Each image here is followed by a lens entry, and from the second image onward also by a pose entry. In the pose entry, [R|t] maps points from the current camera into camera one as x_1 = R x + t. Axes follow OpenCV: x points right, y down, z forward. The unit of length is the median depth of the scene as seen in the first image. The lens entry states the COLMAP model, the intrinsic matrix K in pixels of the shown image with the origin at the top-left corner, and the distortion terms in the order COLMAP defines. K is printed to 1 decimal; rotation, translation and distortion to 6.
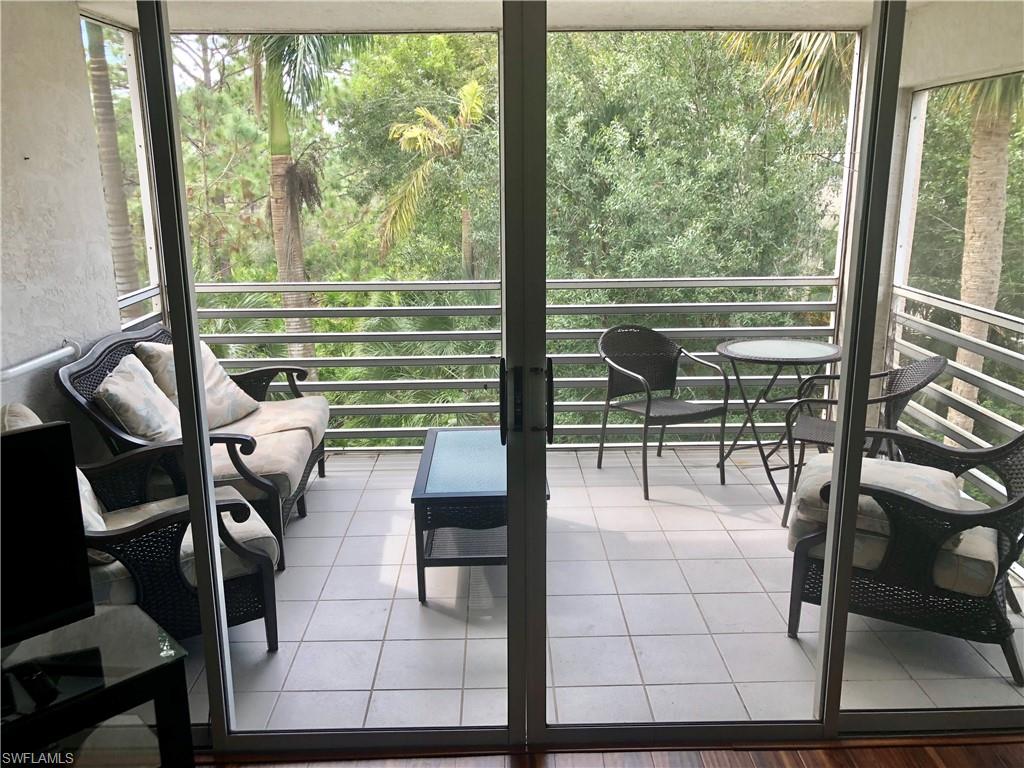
lens RADIAL K [[835.2, 0, 512.0], [0, 835.2, 384.0], [0, 0, 1]] dist [0.004463, -0.007783]
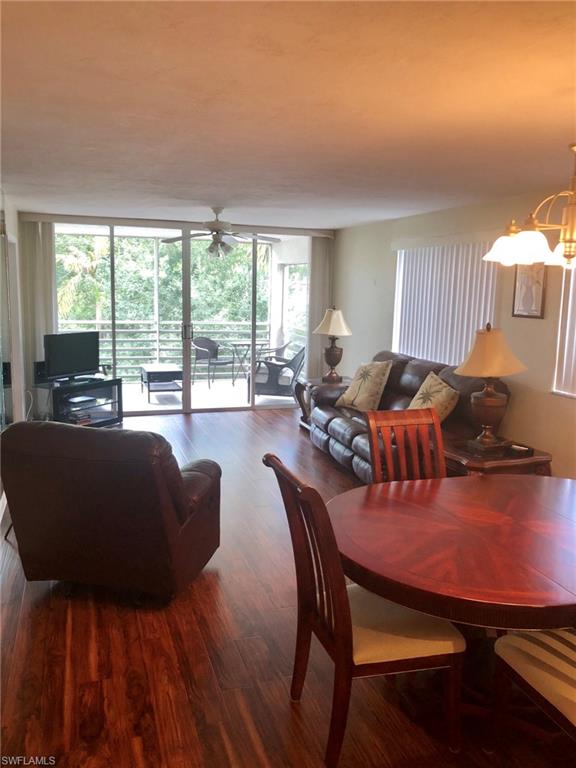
lens RADIAL K [[624.6, 0, 272.1], [0, 624.6, 409.2], [0, 0, 1]] dist [0.062814, -0.005414]
pose [[0.960453, -0.028878, 0.276939, -0.098257], [0.043532, 0.997950, -0.046913, 0.122825], [-0.275017, 0.057114, 0.959742, -0.485030]]
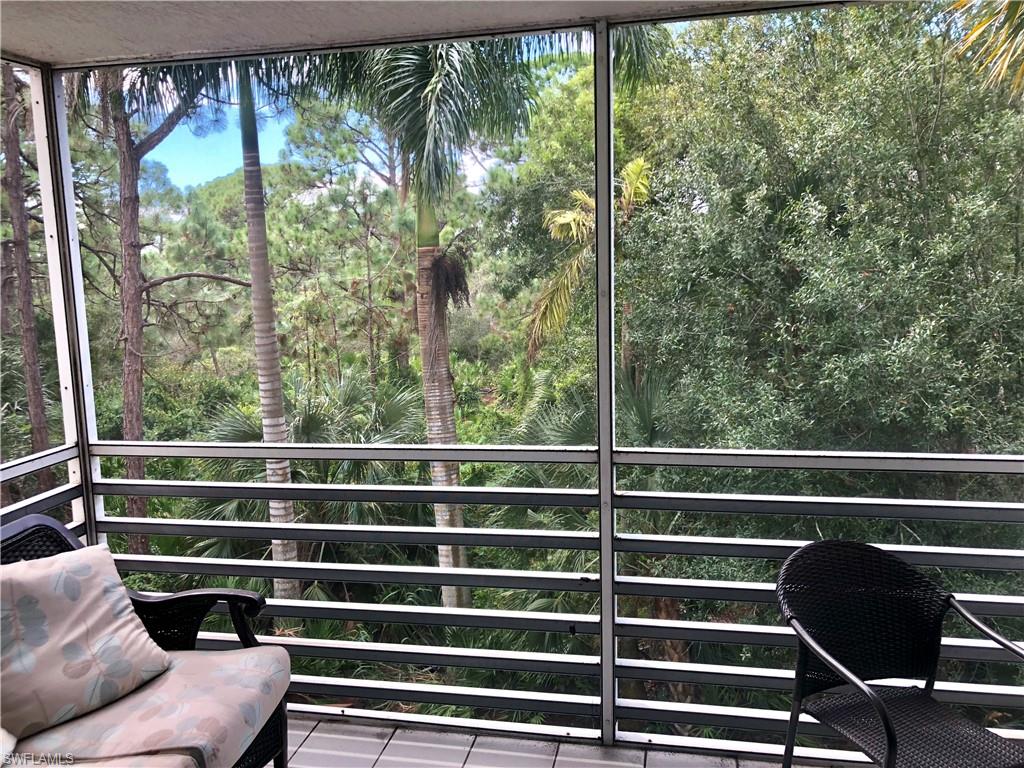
lens RADIAL K [[832.9, 0, 526.5], [0, 832.9, 360.7], [0, 0, 1]] dist [0.062814, -0.005414]
pose [[0.978725, 0.003983, -0.205138, 0.022769], [-0.030152, 0.991749, -0.124602, -0.044266], [0.202949, 0.128136, 0.970769, 0.168636]]
